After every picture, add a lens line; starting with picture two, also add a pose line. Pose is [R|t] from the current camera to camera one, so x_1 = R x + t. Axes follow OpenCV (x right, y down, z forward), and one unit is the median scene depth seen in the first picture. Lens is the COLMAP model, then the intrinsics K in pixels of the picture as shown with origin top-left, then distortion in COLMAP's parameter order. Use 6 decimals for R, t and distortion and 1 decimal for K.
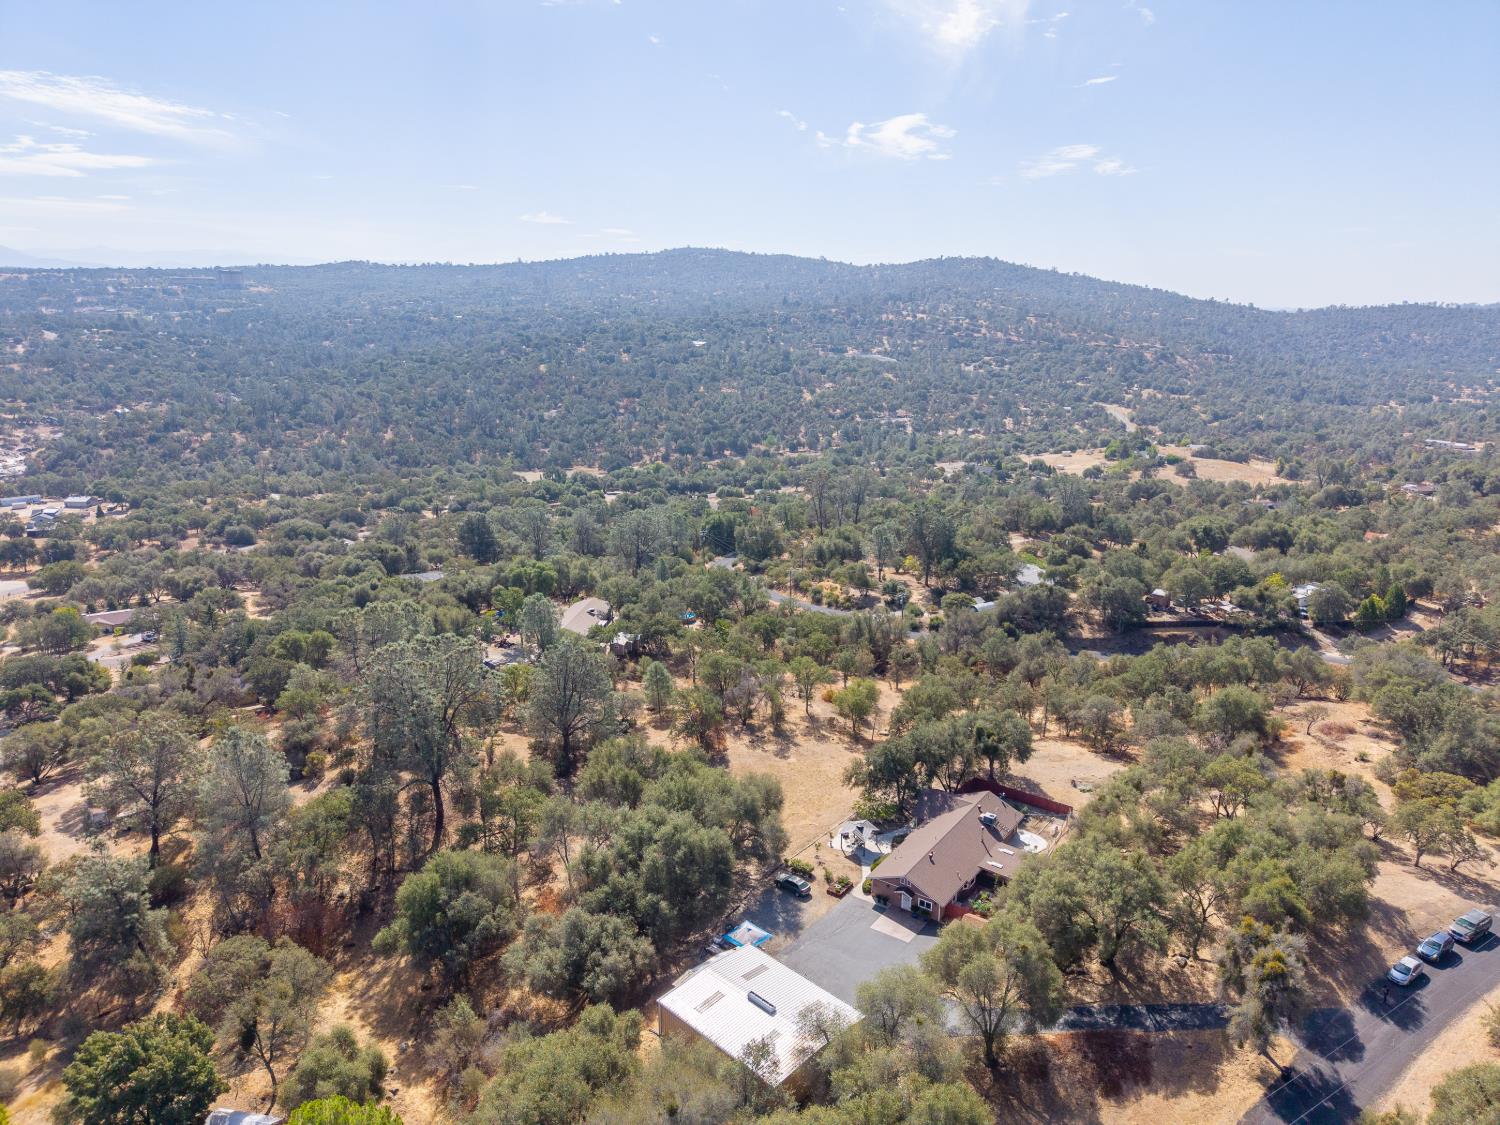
lens RADIAL K [[996.2, 0, 746.3], [0, 996.2, 566.0], [0, 0, 1]] dist [0.047329, -0.051726]
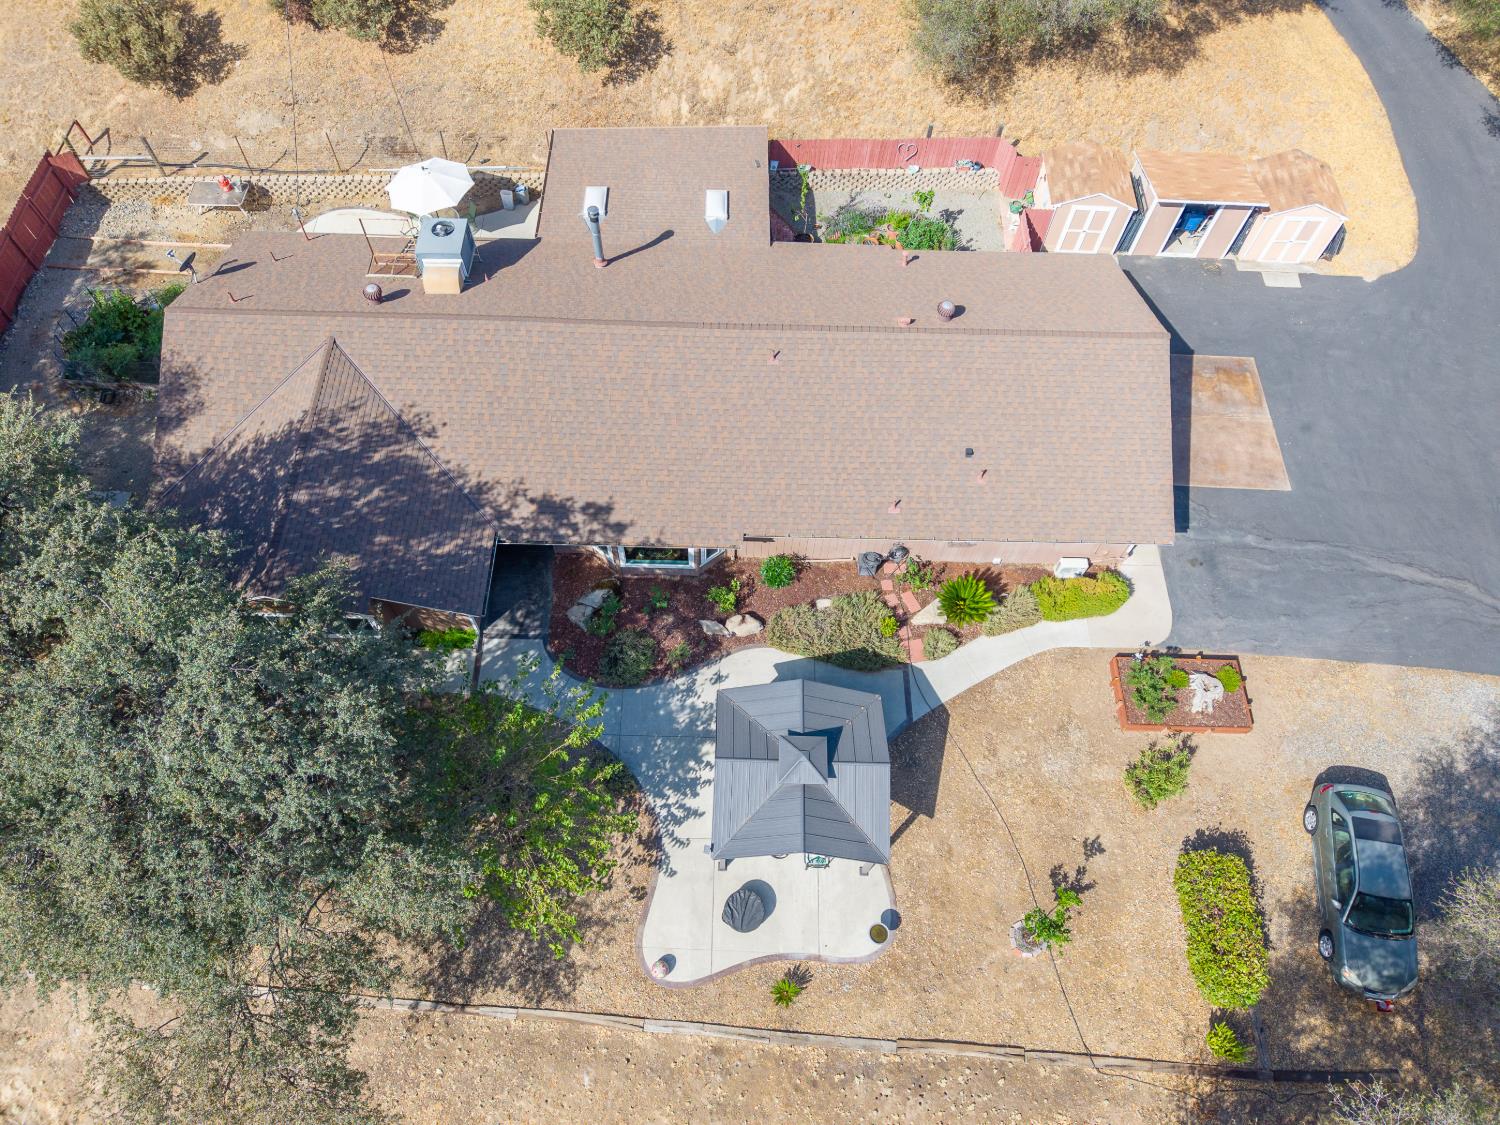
lens RADIAL K [[1002.3, 0, 743.9], [0, 1002.3, 563.6], [0, 0, 1]] dist [0.036634, -0.036730]
pose [[-0.566346, -0.730601, 0.381411, 0.059872], [0.187038, 0.336773, 0.922822, 0.068991], [-0.802664, 0.593975, -0.054080, 0.752935]]
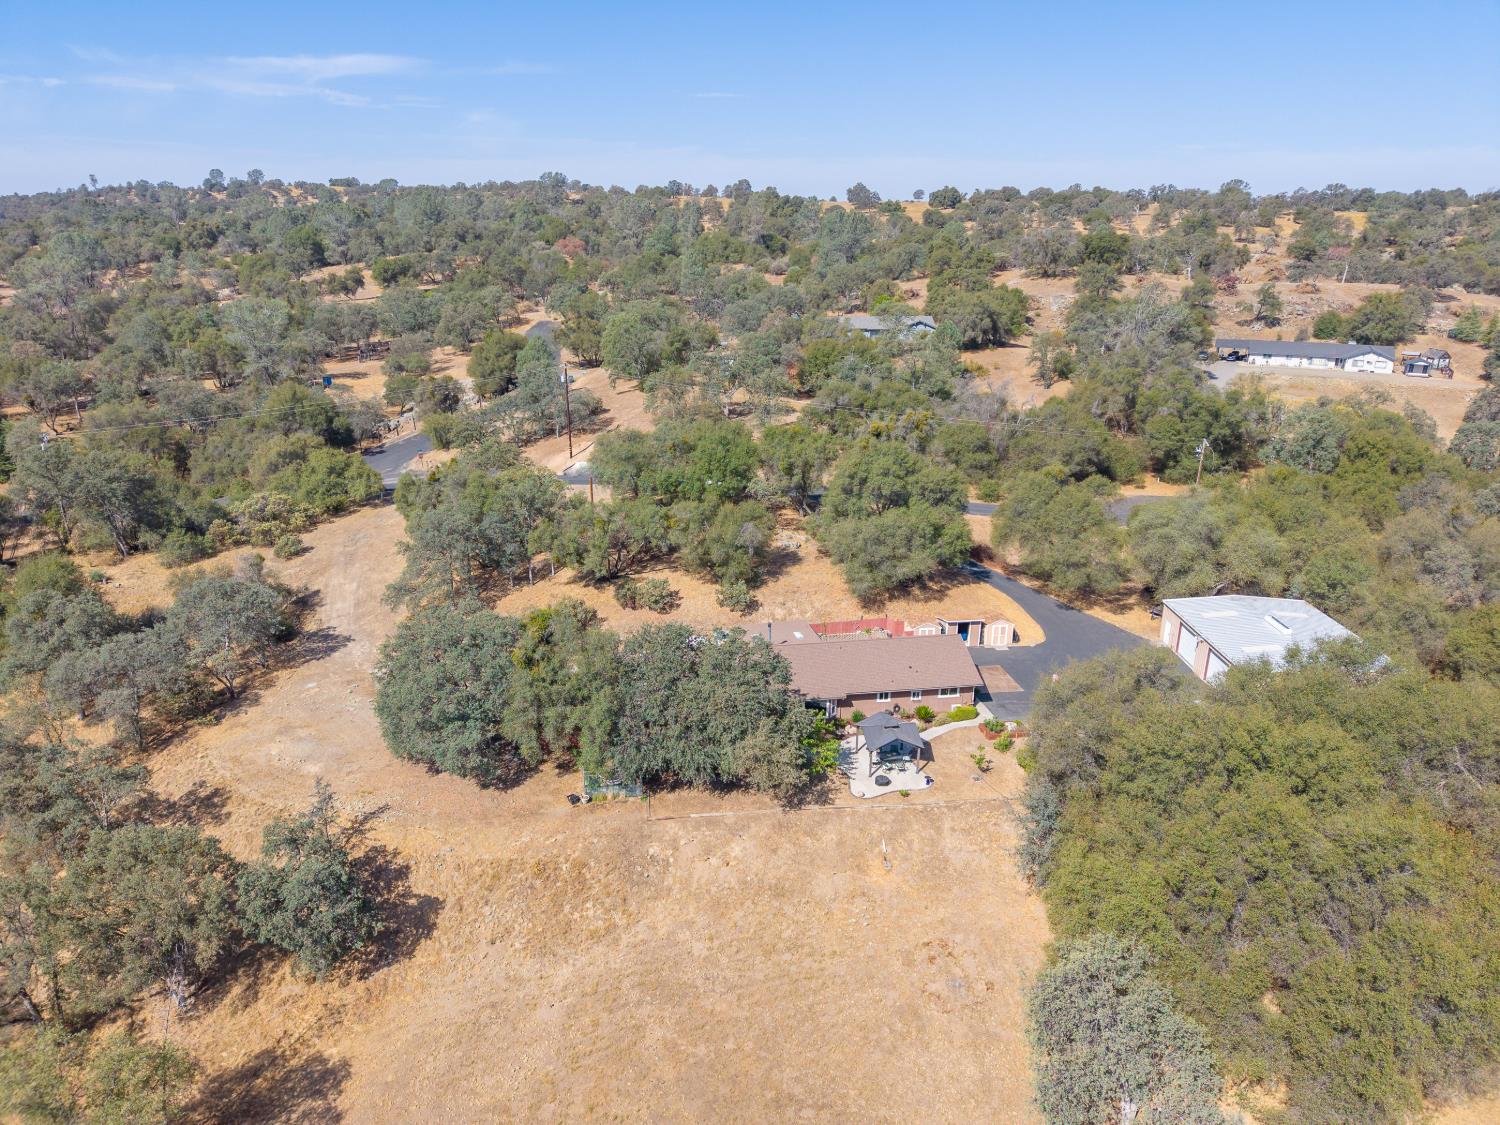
lens RADIAL K [[1002.3, 0, 743.9], [0, 1002.3, 563.6], [0, 0, 1]] dist [0.036634, -0.036730]
pose [[-0.711287, -0.228612, 0.664686, -0.126170], [0.173855, 0.859030, 0.481499, -0.063239], [-0.681062, 0.458043, -0.571272, 0.995754]]
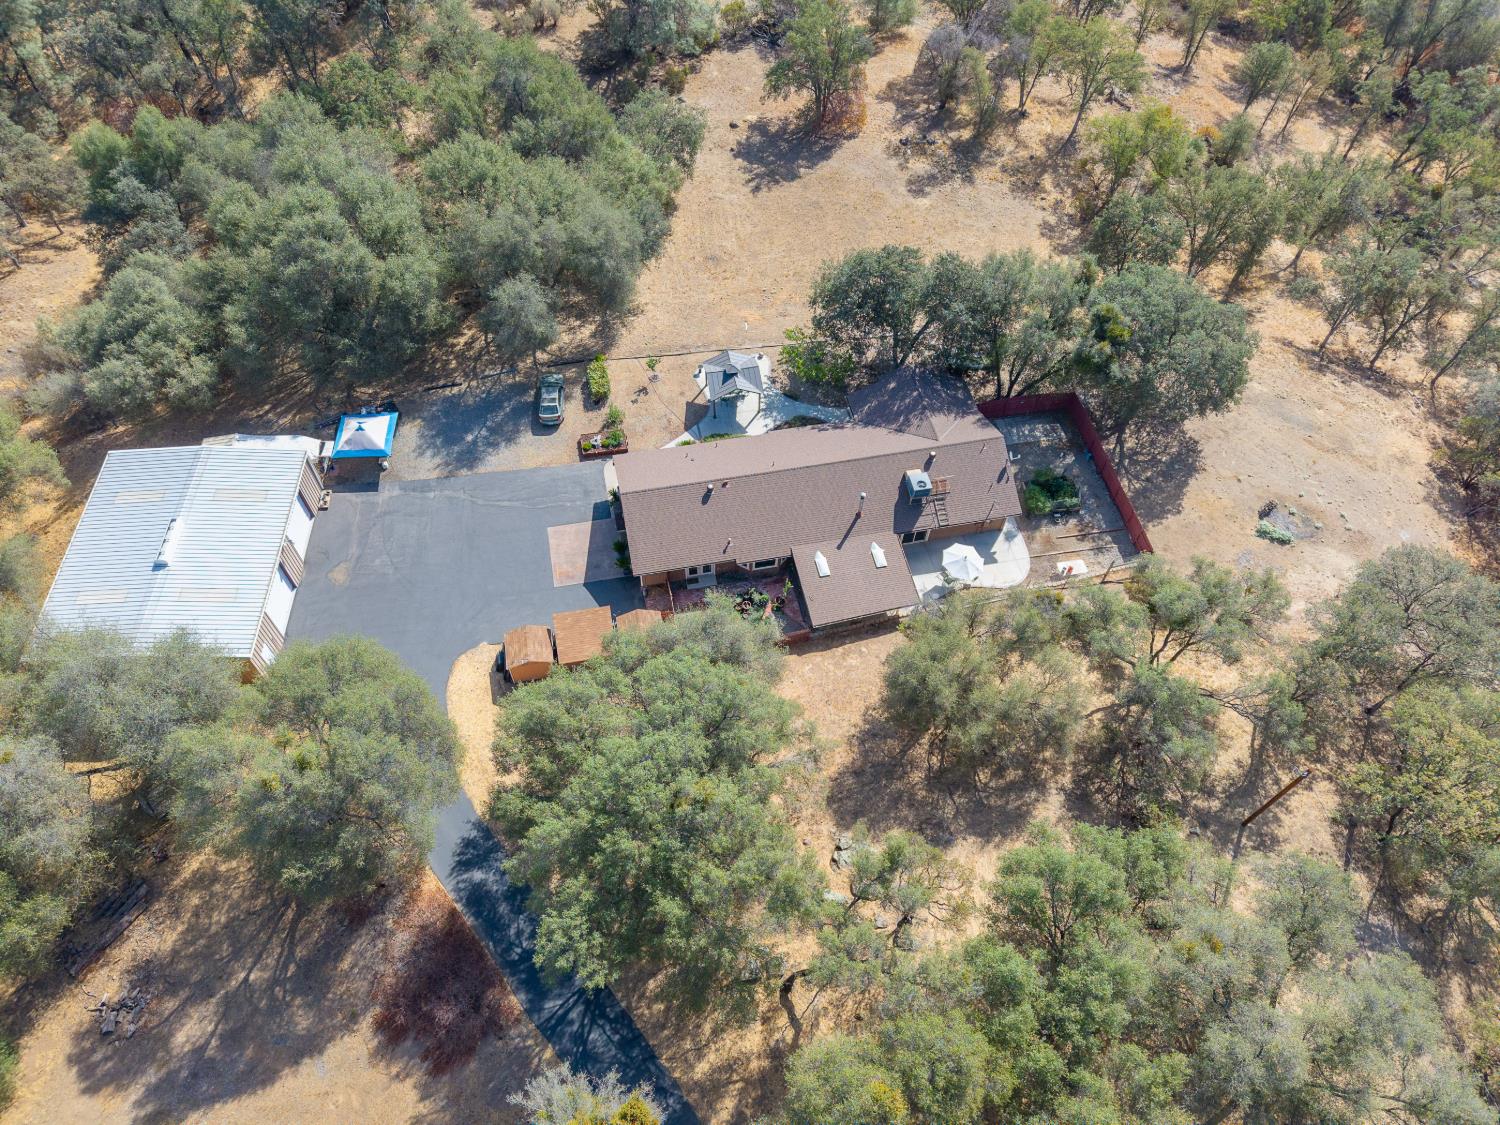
lens RADIAL K [[1002.3, 0, 743.9], [0, 1002.3, 563.6], [0, 0, 1]] dist [0.036634, -0.036730]
pose [[0.728502, 0.570495, -0.379236, 0.293736], [-0.190463, 0.700445, 0.687823, -0.034891], [0.658034, -0.428850, 0.618934, 0.465200]]
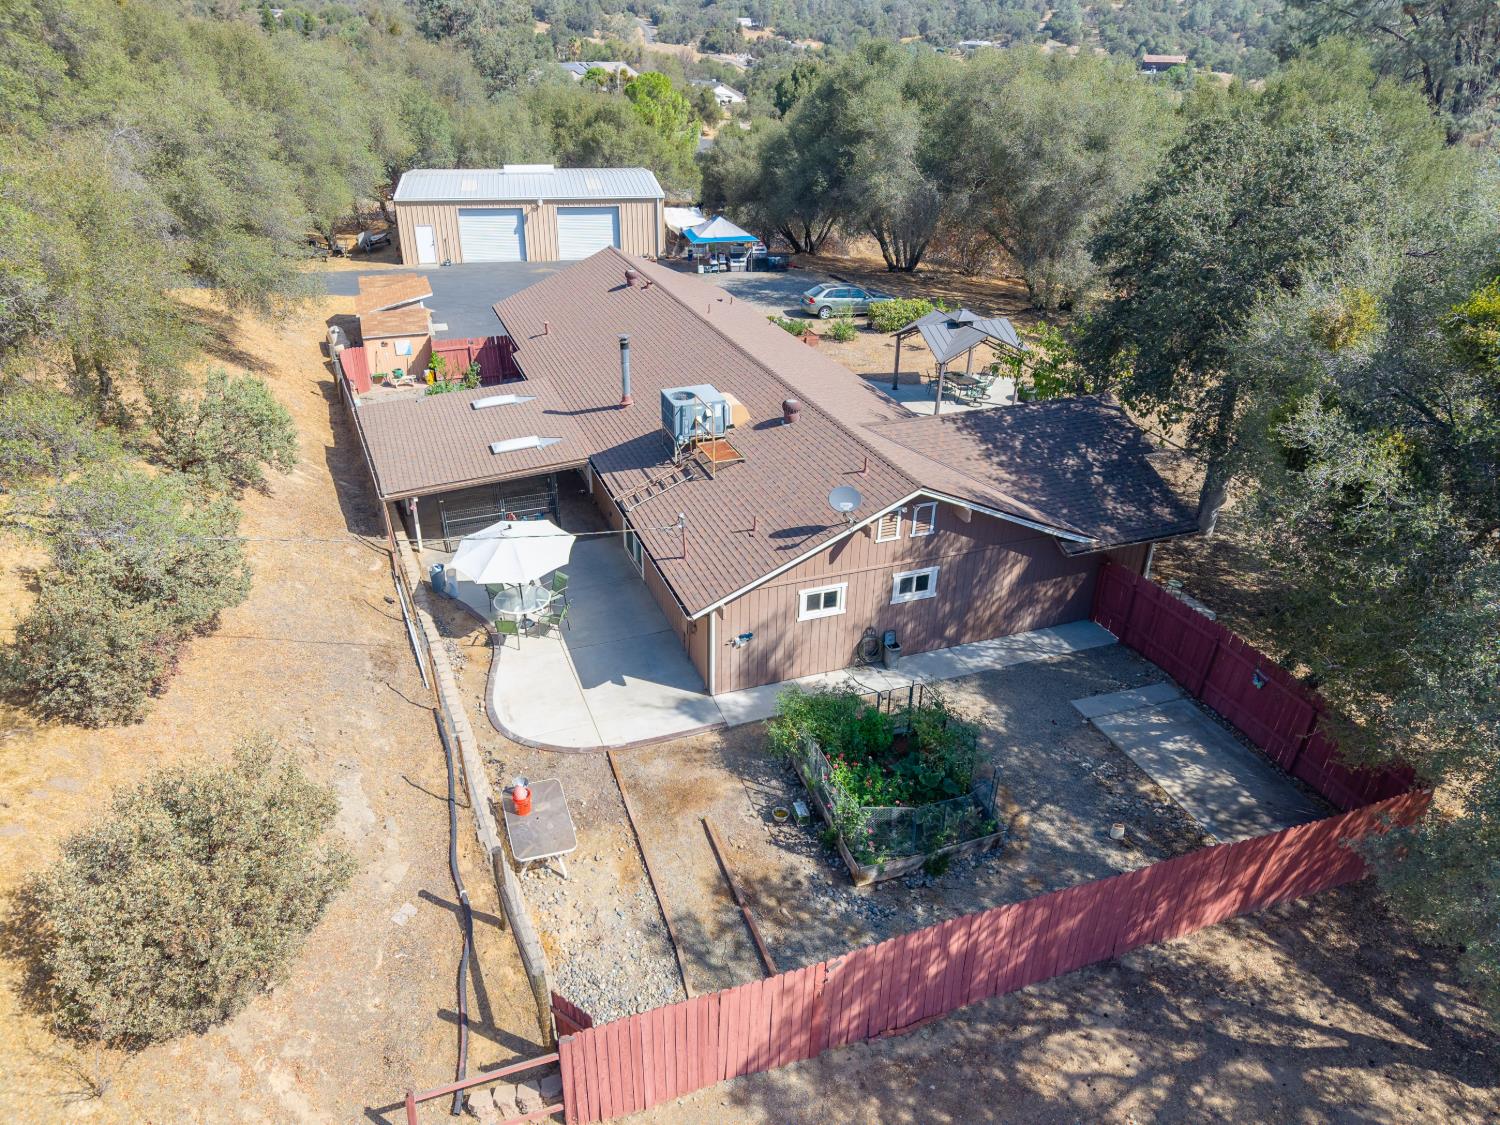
lens RADIAL K [[1002.3, 0, 743.9], [0, 1002.3, 563.6], [0, 0, 1]] dist [0.036634, -0.036730]
pose [[-0.558560, 0.379640, -0.737485, 0.293498], [-0.227624, 0.784821, 0.576406, 0.122327], [0.797620, 0.489826, -0.351955, 0.819774]]
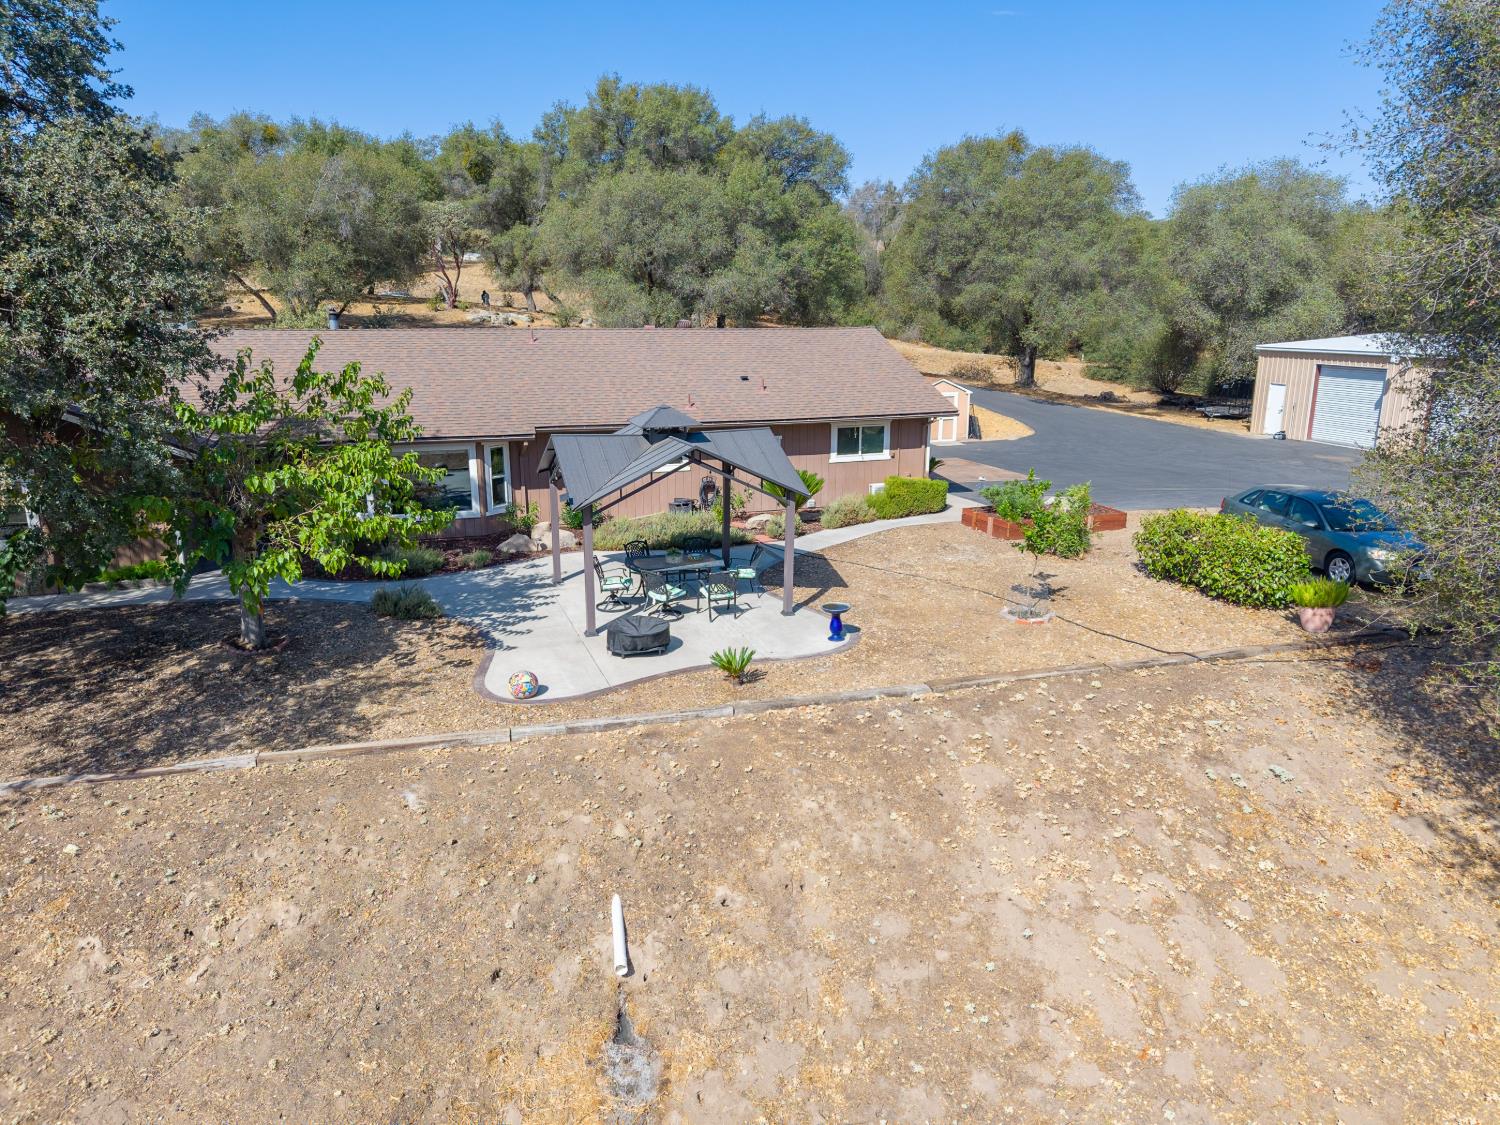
lens RADIAL K [[996.2, 0, 746.3], [0, 996.2, 566.0], [0, 0, 1]] dist [0.047329, -0.051726]
pose [[-0.818387, -0.137228, 0.558042, 0.021859], [0.148418, 0.887652, 0.435943, 0.166582], [-0.555171, 0.439593, -0.706076, 0.826475]]
